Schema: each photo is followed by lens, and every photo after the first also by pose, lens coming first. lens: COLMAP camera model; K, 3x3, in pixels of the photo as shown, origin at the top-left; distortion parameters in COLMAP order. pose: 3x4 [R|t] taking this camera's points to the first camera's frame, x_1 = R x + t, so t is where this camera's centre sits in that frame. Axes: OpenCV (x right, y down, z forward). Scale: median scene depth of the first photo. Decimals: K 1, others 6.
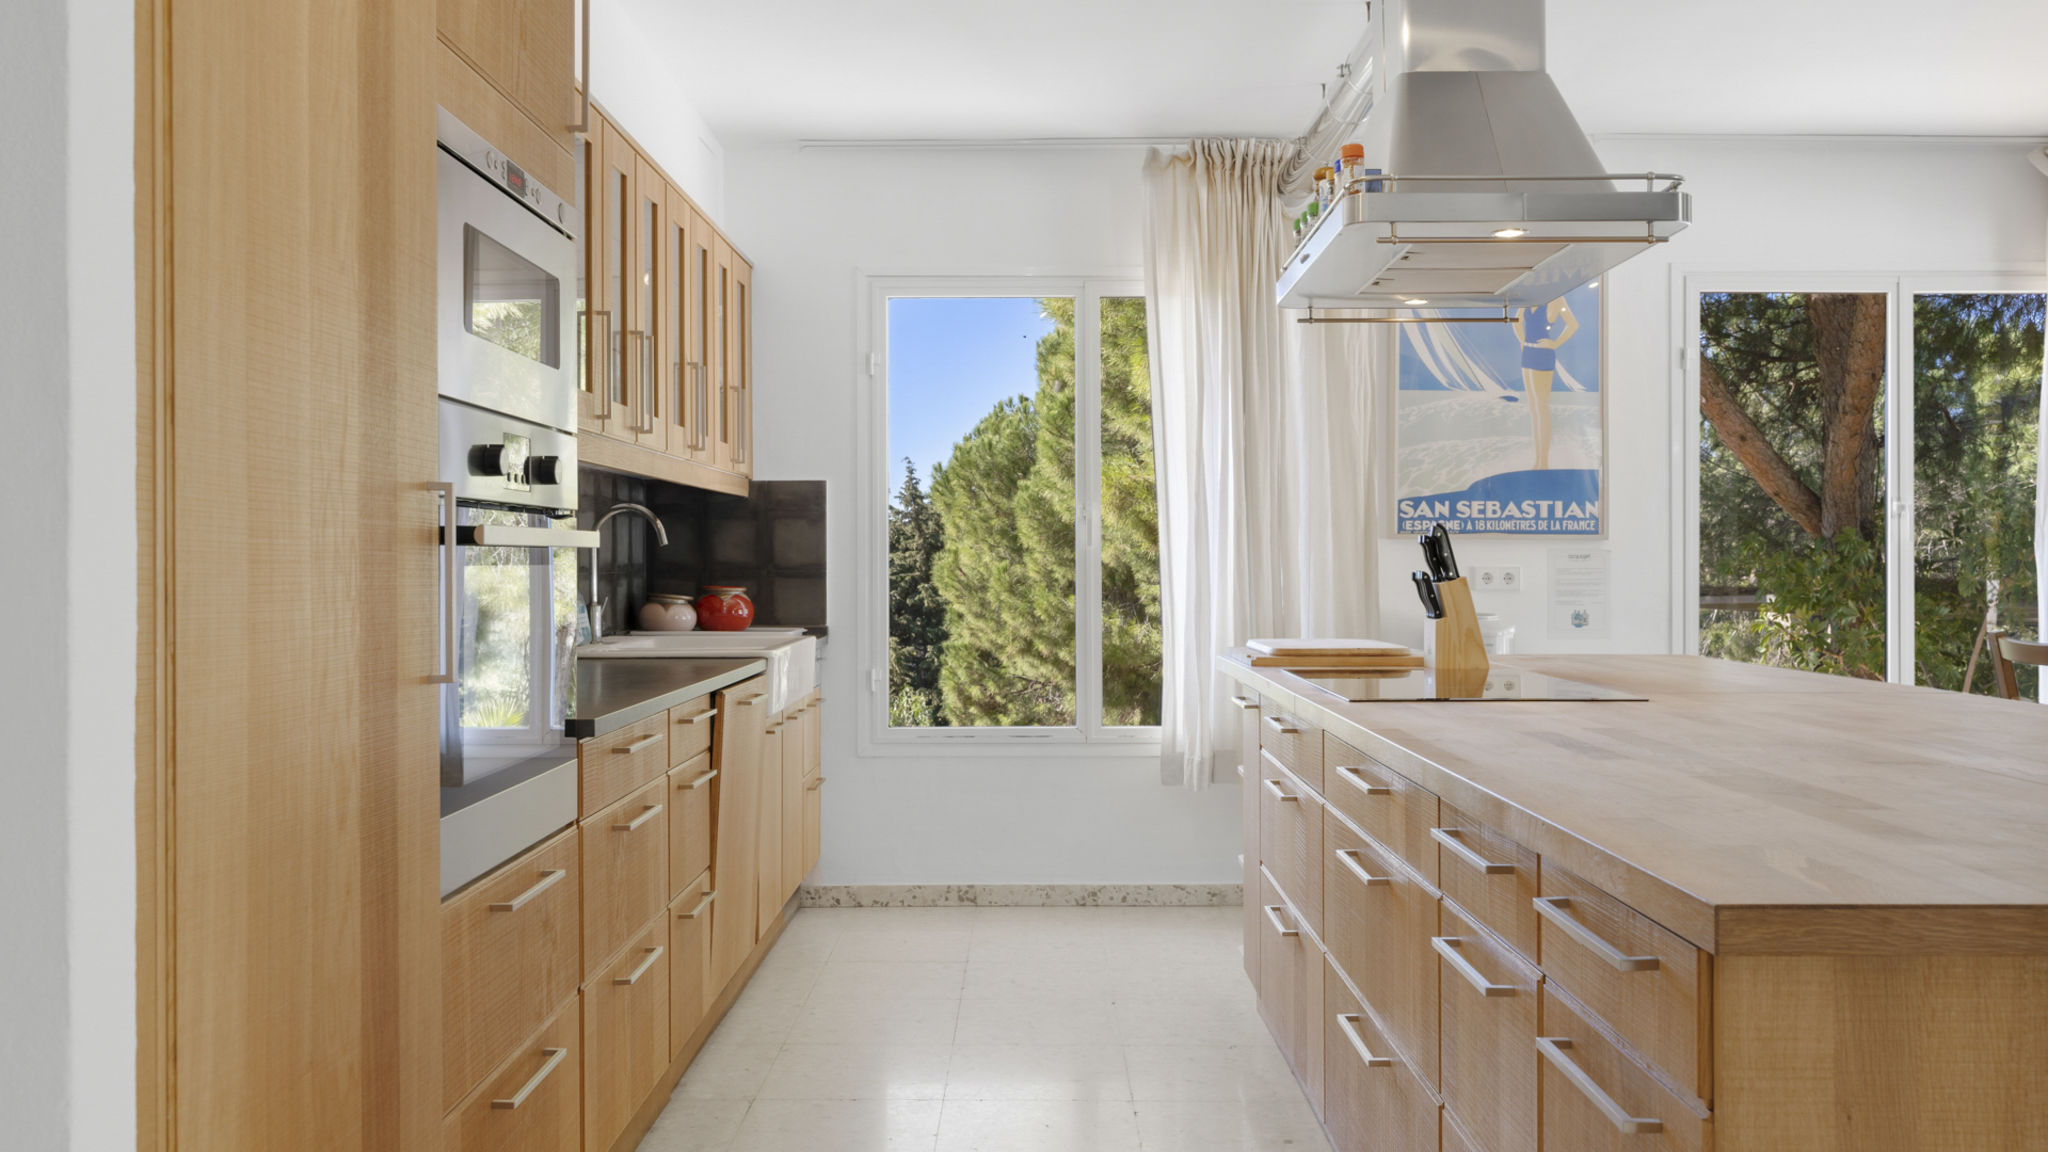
lens RADIAL K [[1620.7, 0, 1024.0], [0, 1620.7, 576.0], [0, 0, 1]] dist [-0.005693, -0.002890]
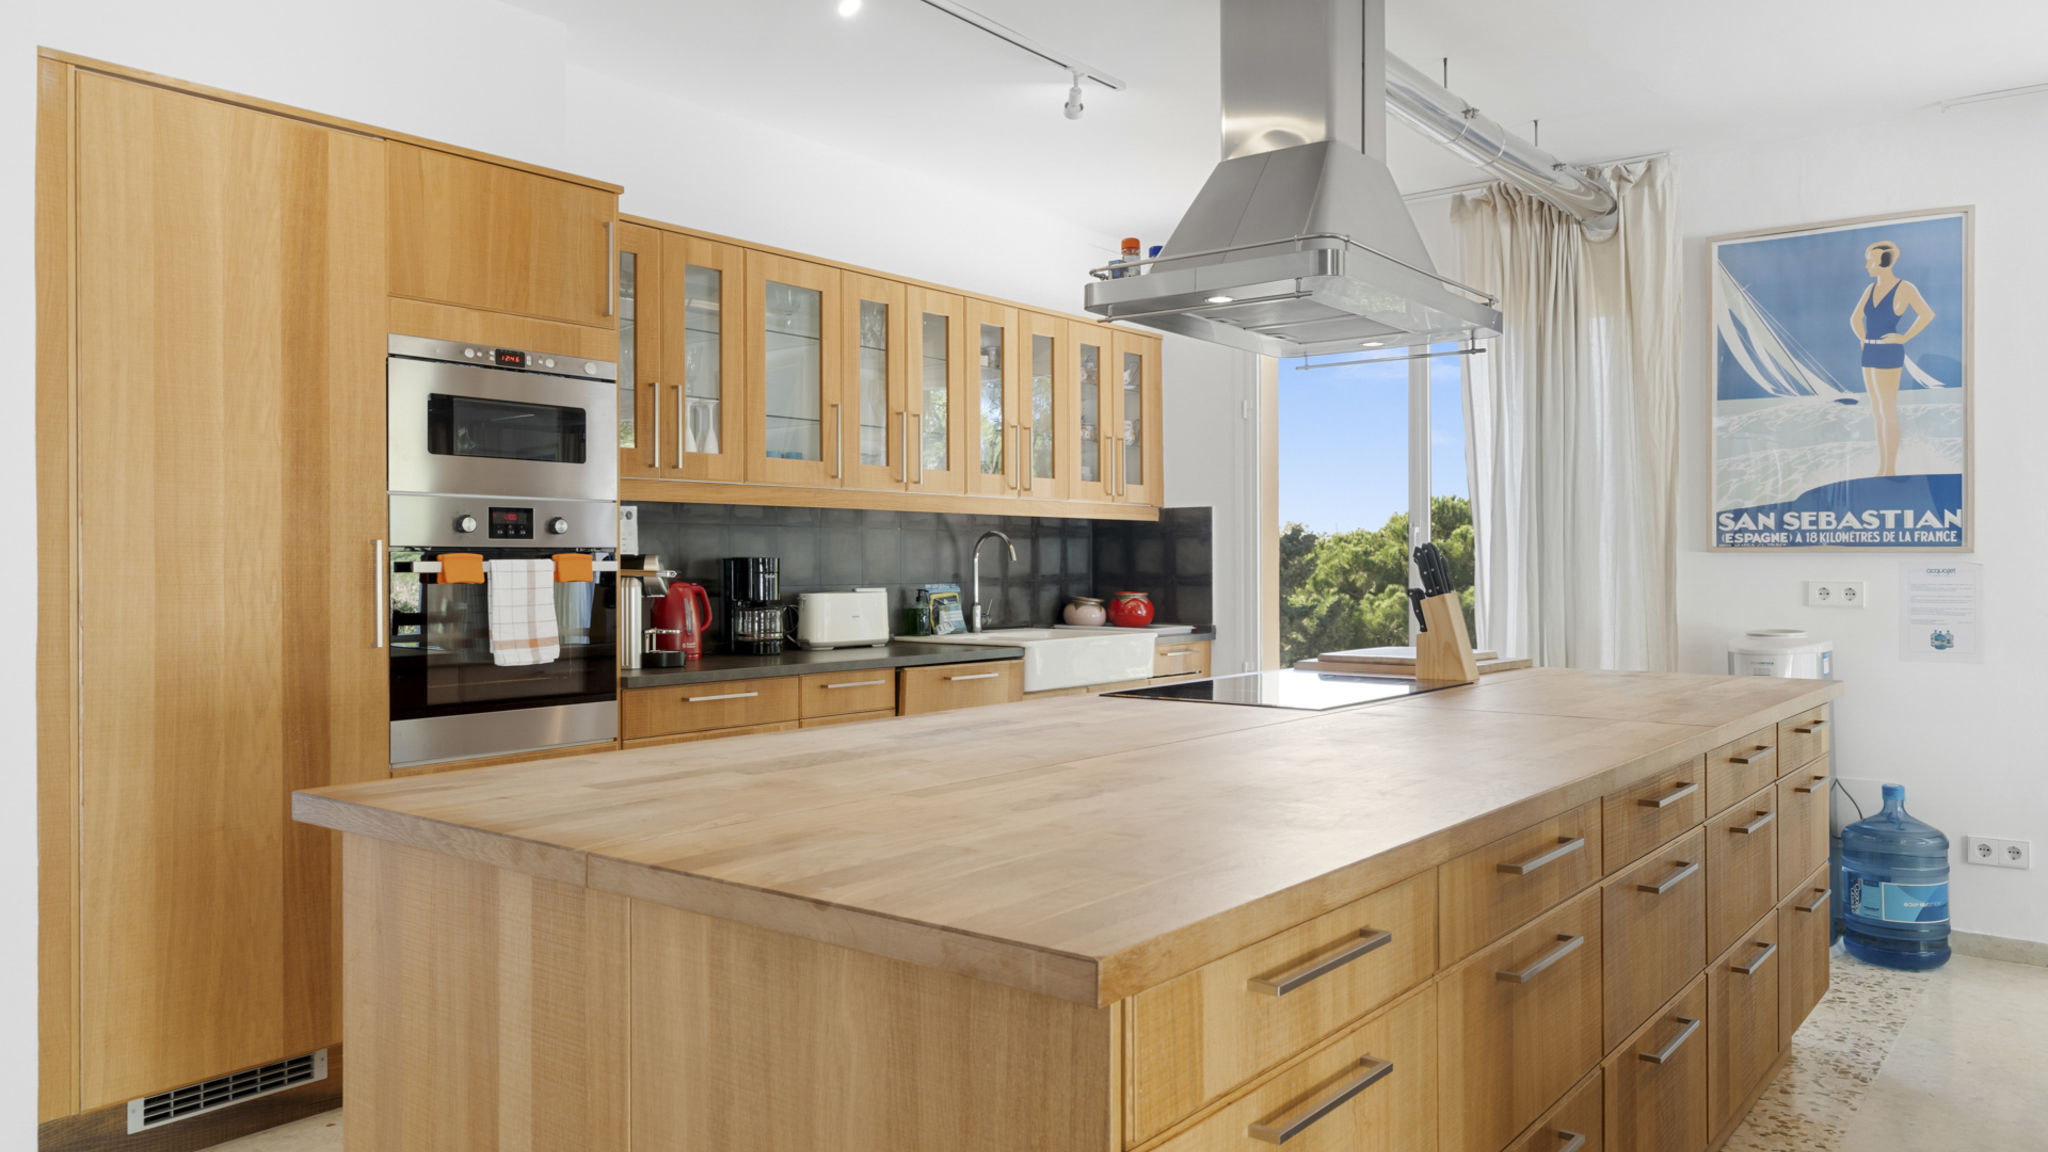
lens RADIAL K [[1432.6, 0, 1024.0], [0, 1432.6, 576.0], [0, 0, 1]] dist [0.004039, -0.001916]
pose [[0.787214, 0.006145, -0.616649, 0.436134], [-0.005101, 0.999981, 0.003452, -0.009387], [0.616659, 0.000428, 0.787230, 0.057954]]
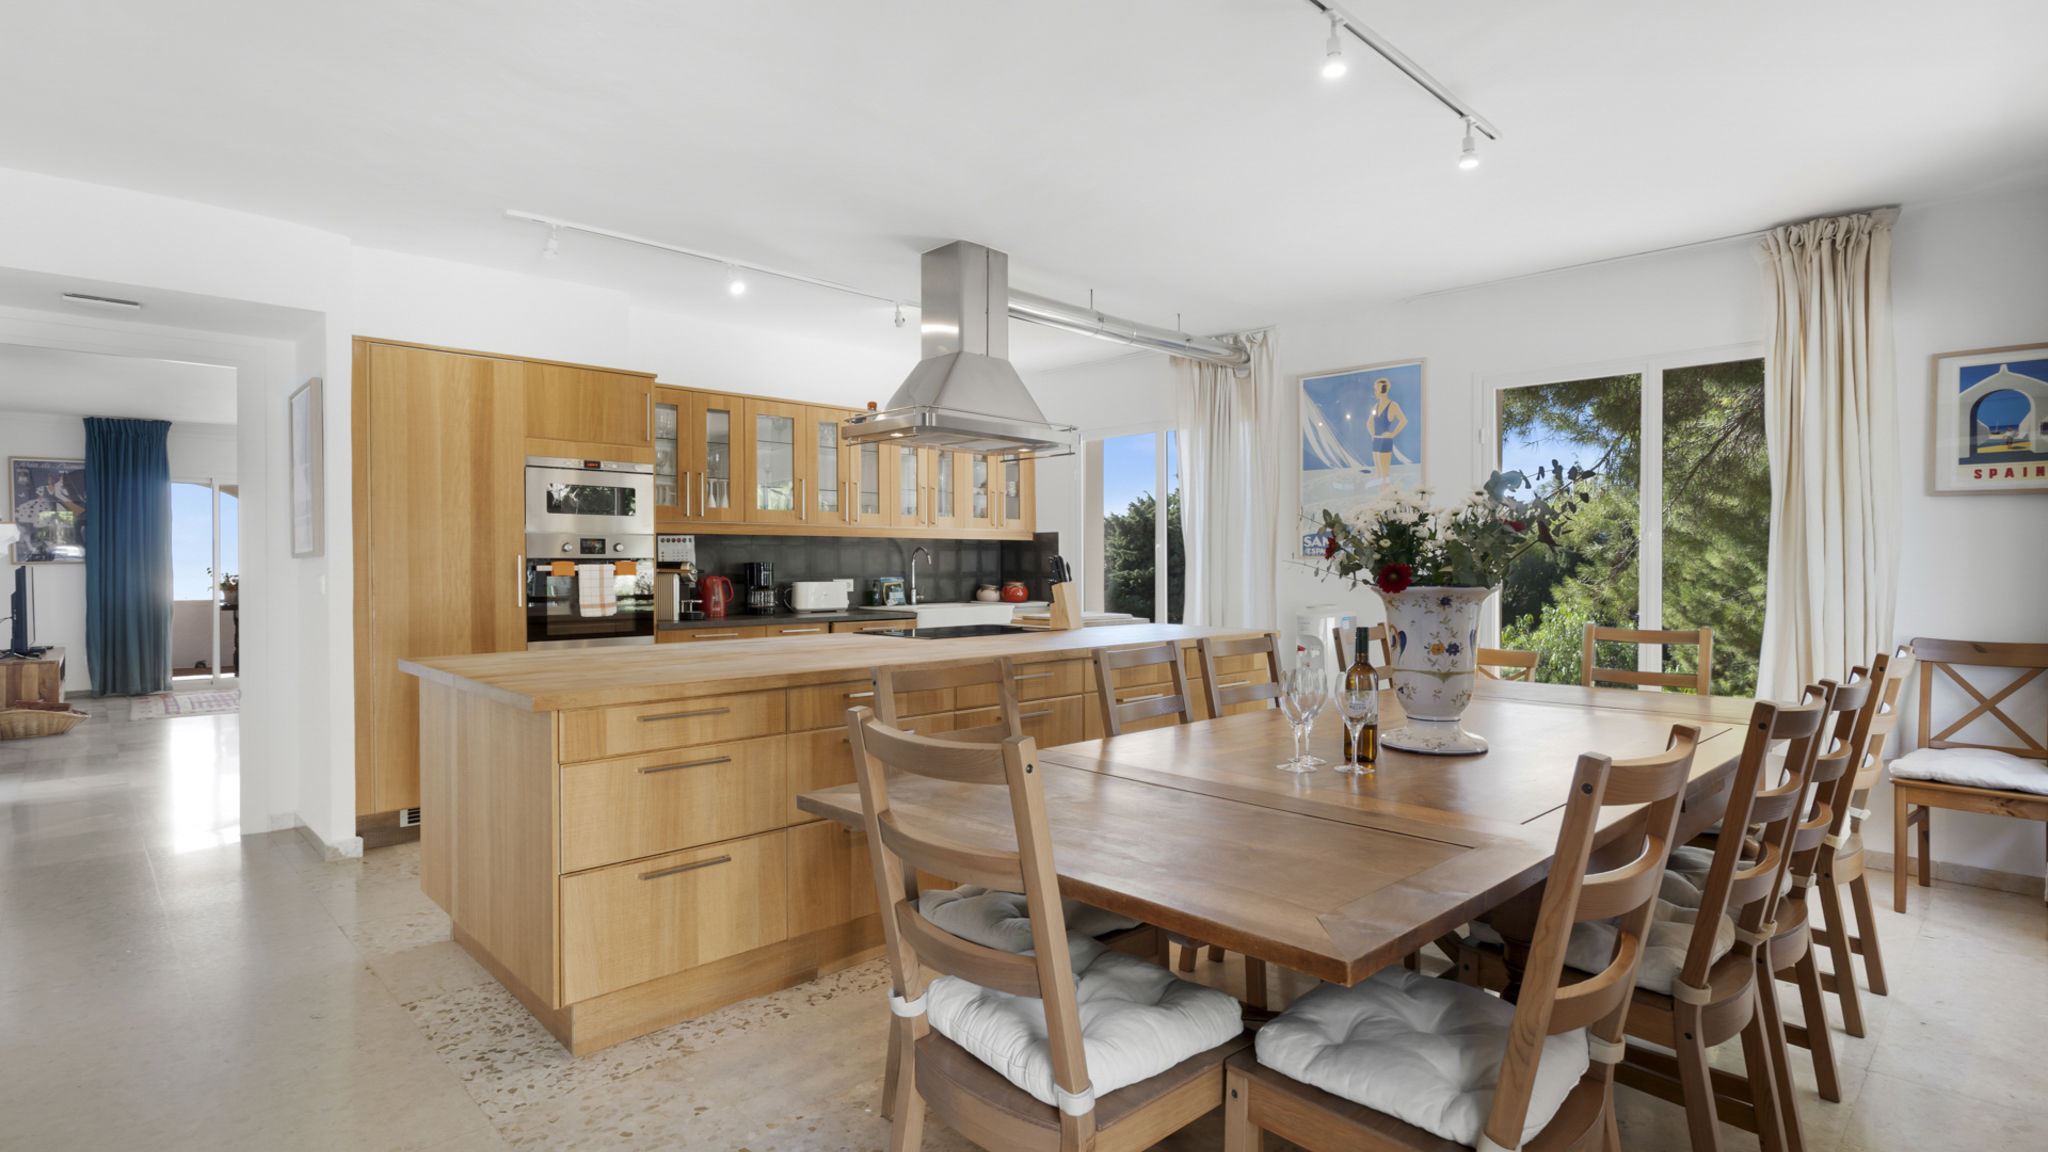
lens RADIAL K [[991.1, 0, 1024.0], [0, 991.1, 576.0], [0, 0, 1]] dist [0.003388, 0.000264]
pose [[0.699059, 0.009348, -0.715002, 0.764826], [-0.005429, 0.999955, 0.007765, -0.011842], [0.715043, -0.001547, 0.699079, 0.072792]]
